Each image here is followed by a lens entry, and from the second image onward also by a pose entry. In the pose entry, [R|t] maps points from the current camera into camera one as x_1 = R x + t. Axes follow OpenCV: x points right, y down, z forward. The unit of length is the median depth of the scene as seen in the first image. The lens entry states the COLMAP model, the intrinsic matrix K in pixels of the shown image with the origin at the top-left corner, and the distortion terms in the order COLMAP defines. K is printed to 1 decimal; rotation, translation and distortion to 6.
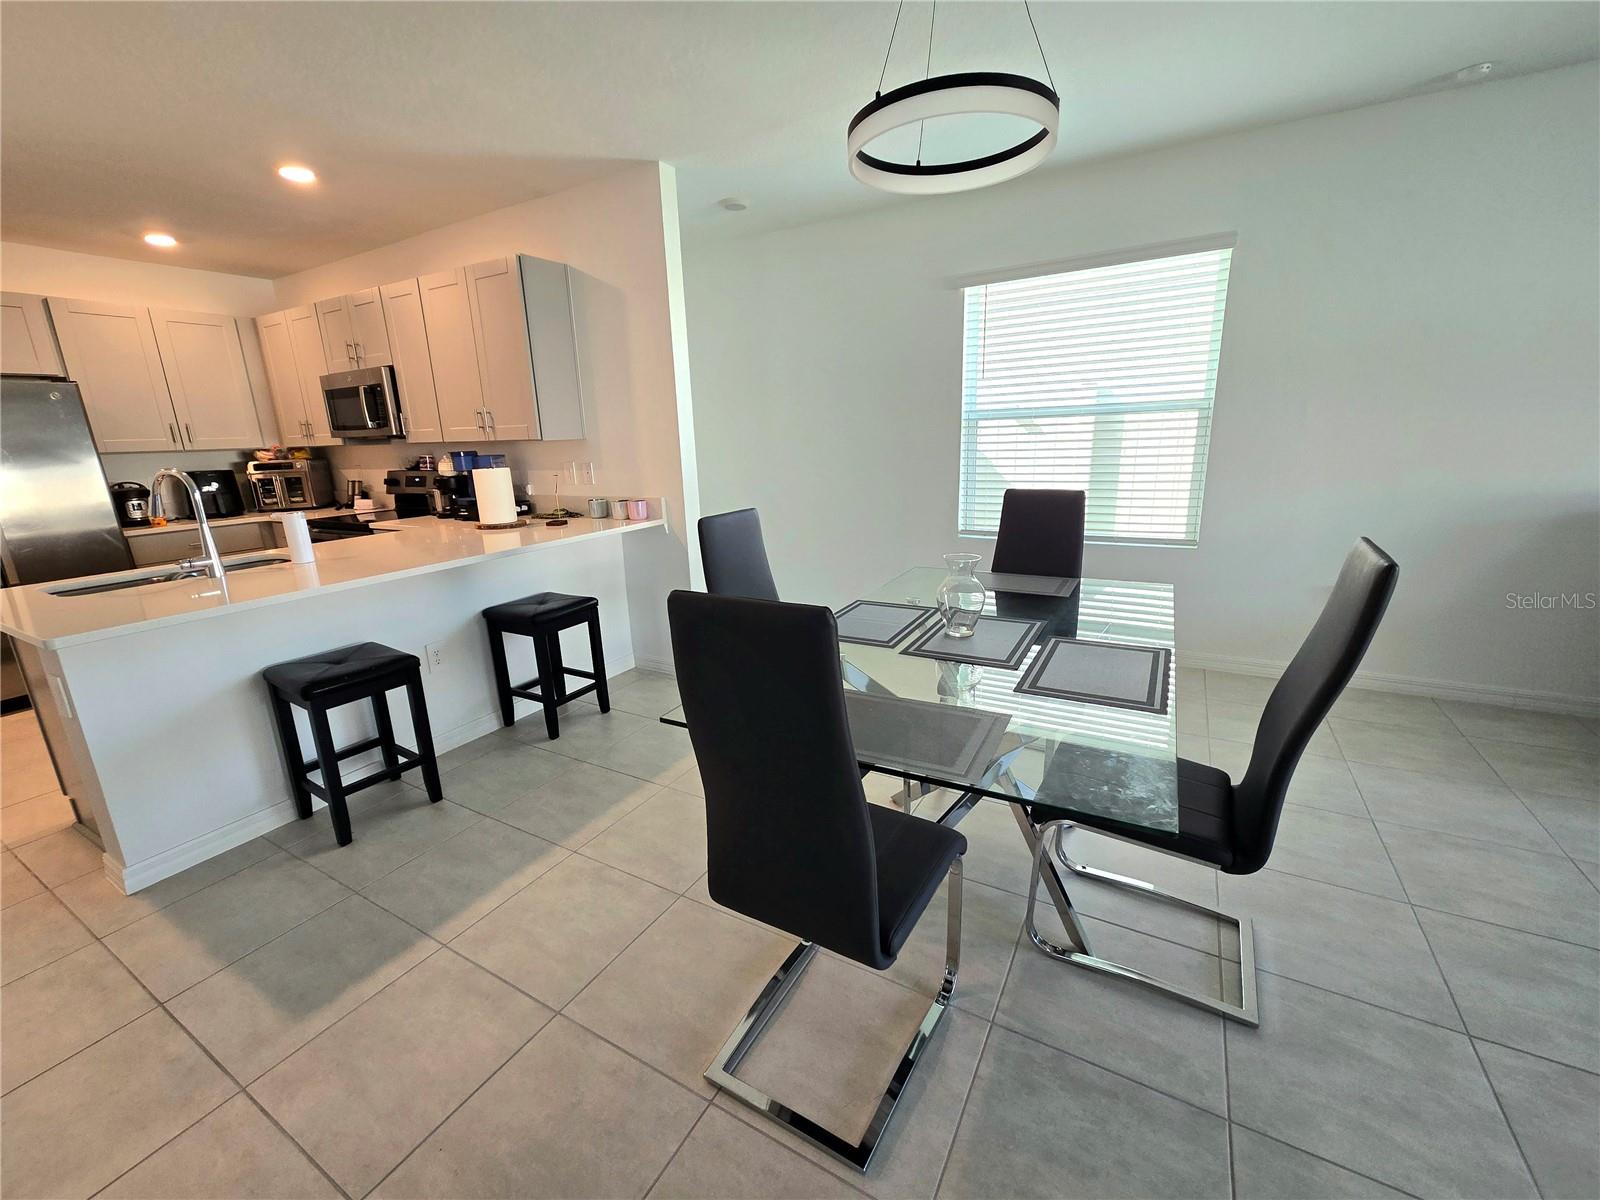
lens RADIAL K [[658.0, 0, 798.2], [0, 658.0, 601.7], [0, 0, 1]] dist [-0.000739, -0.000734]
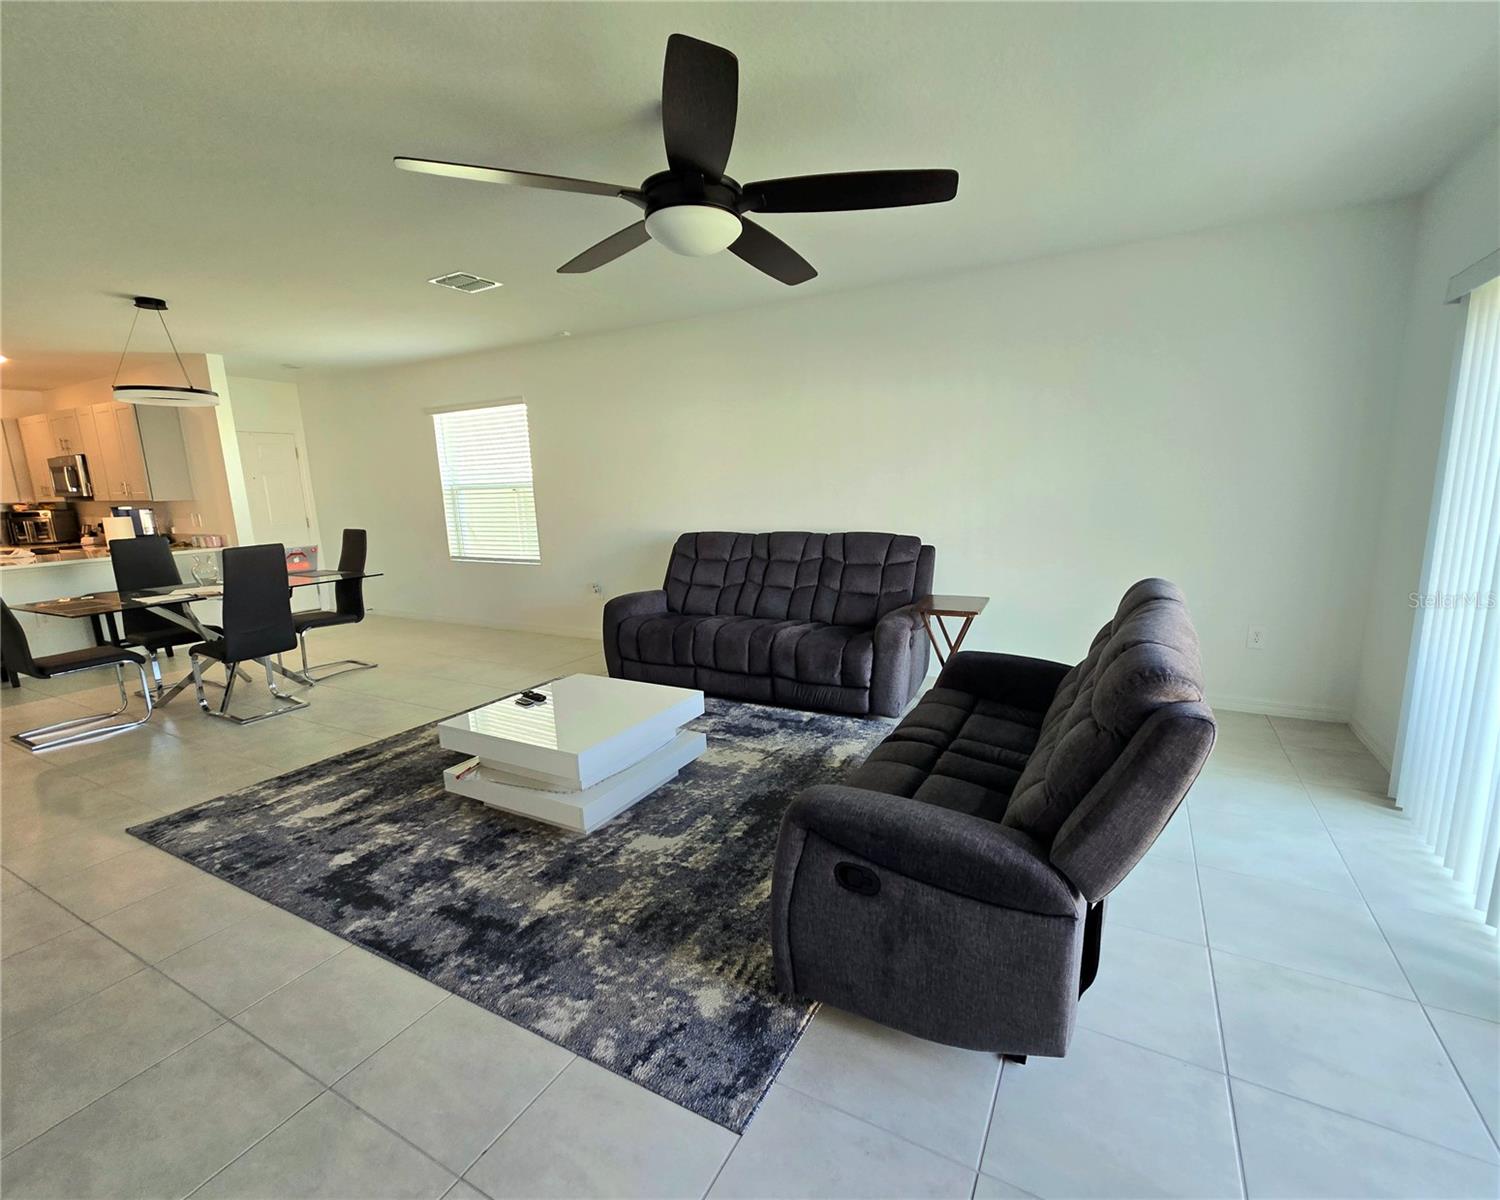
lens RADIAL K [[664.1, 0, 816.9], [0, 664.1, 606.2], [0, 0, 1]] dist [0.000467, -0.000102]
pose [[0.998642, 0.000082, 0.052093, 1.040536], [0.003629, 0.997460, -0.071140, 0.129813], [-0.051967, 0.071233, 0.996105, -0.658416]]
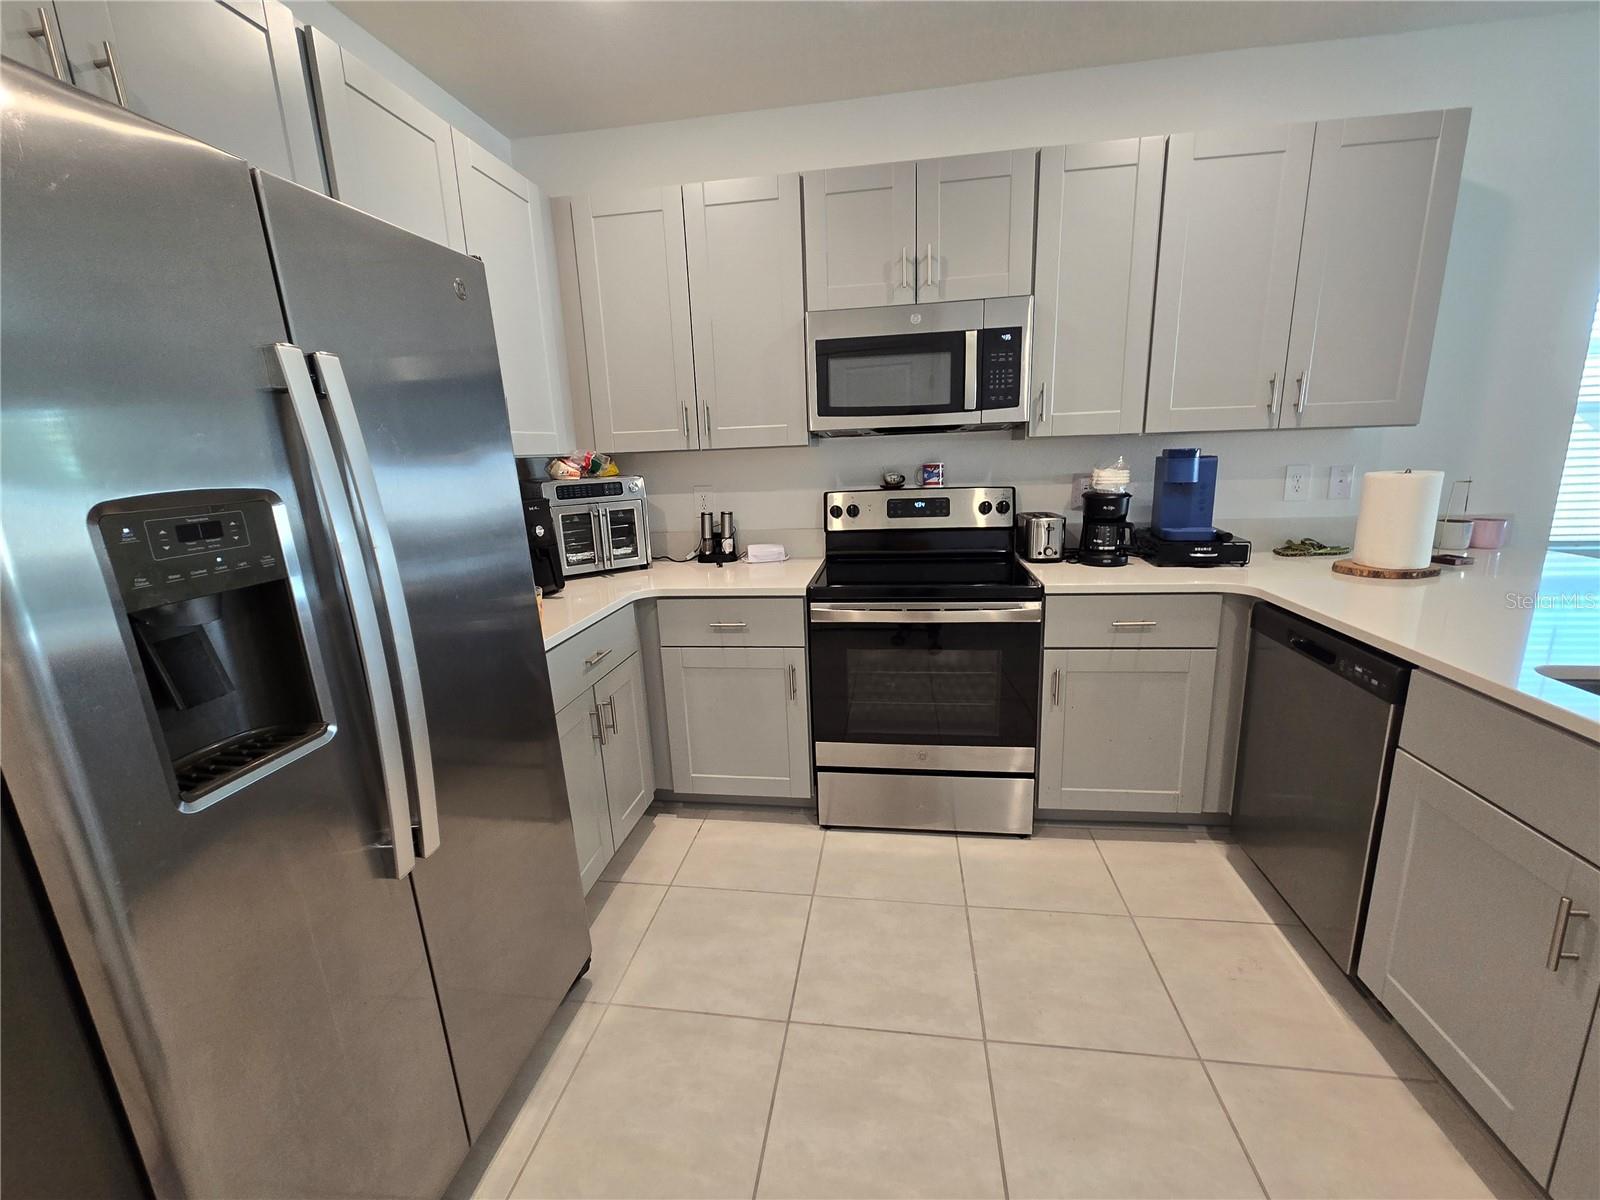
lens RADIAL K [[658.0, 0, 809.7], [0, 658.0, 603.7], [0, 0, 1]] dist [-0.000739, -0.000734]
pose [[0.929522, -0.088962, 0.357876, -0.941547], [0.099345, 0.994996, -0.010693, -0.107811], [-0.355133, 0.045493, 0.933708, 0.525706]]
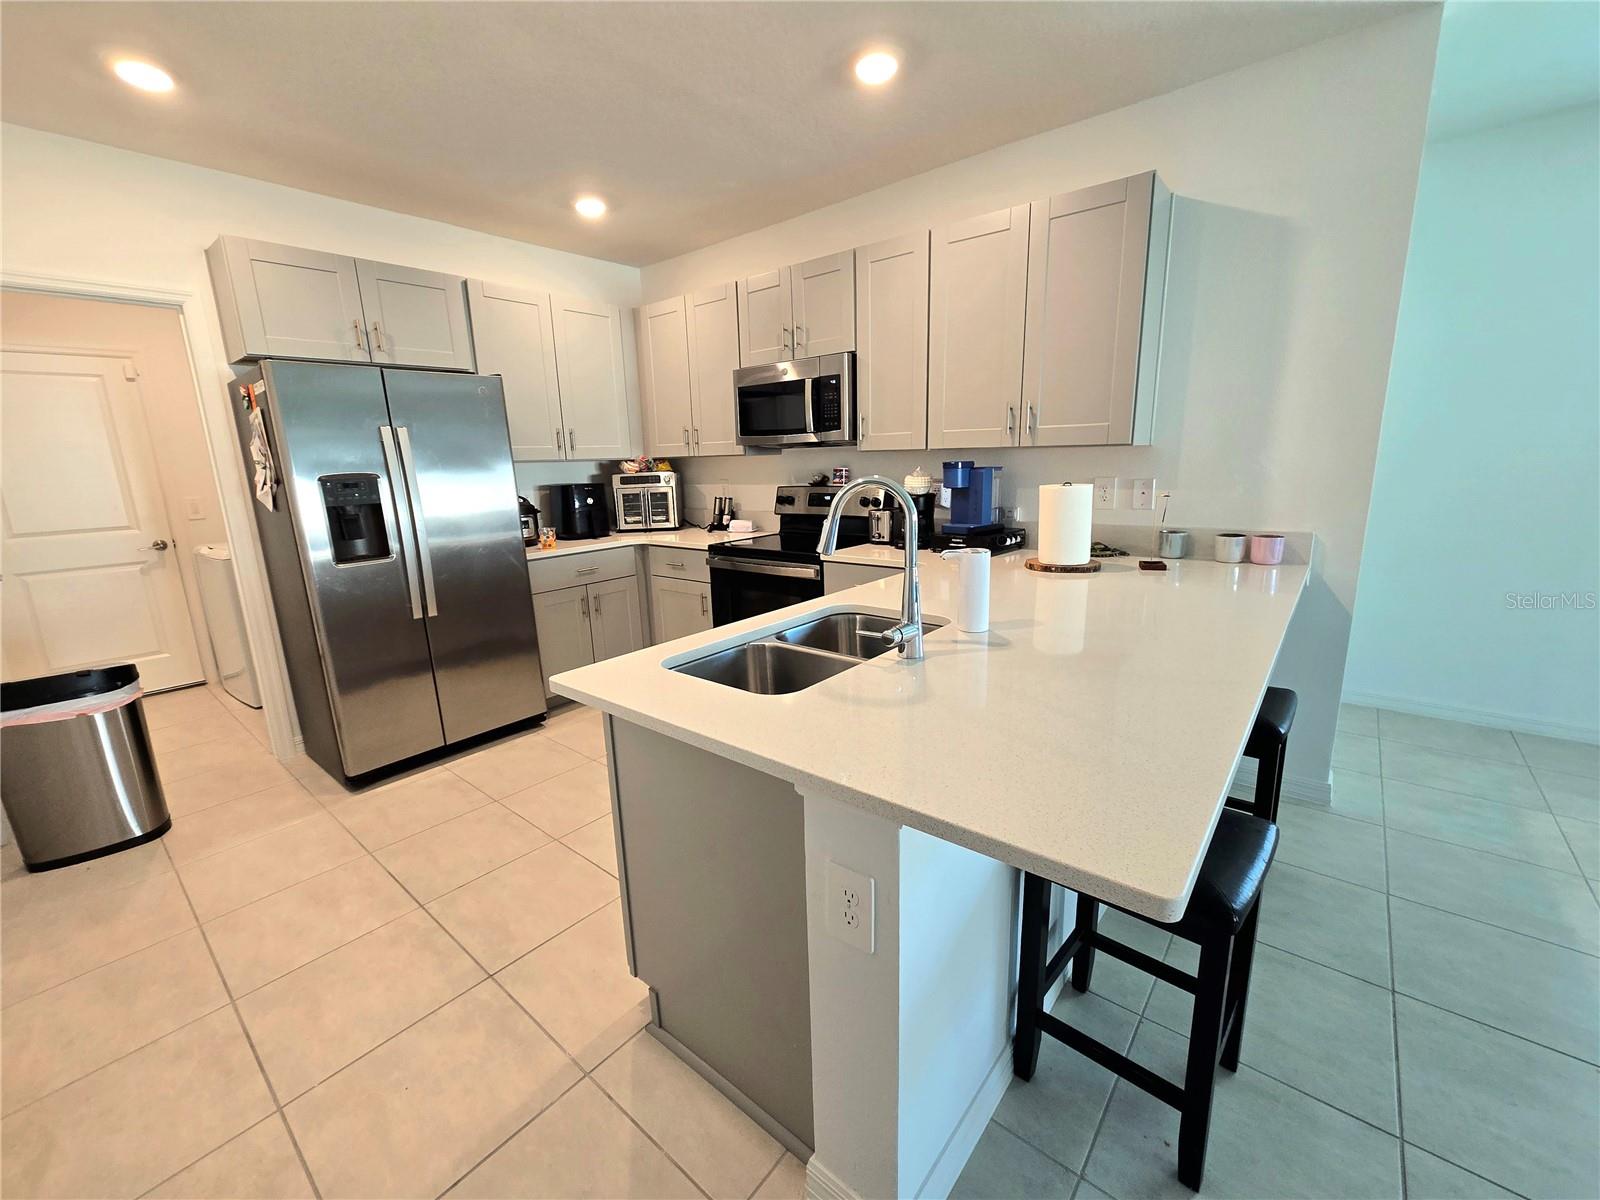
lens RADIAL K [[658.0, 0, 797.7], [0, 658.0, 601.4], [0, 0, 1]] dist [-0.000739, -0.000734]
pose [[0.985615, 0.038164, -0.164639, -0.508062], [-0.042338, 0.998863, -0.021915, -0.041865], [0.163616, 0.028570, 0.986110, 0.216624]]
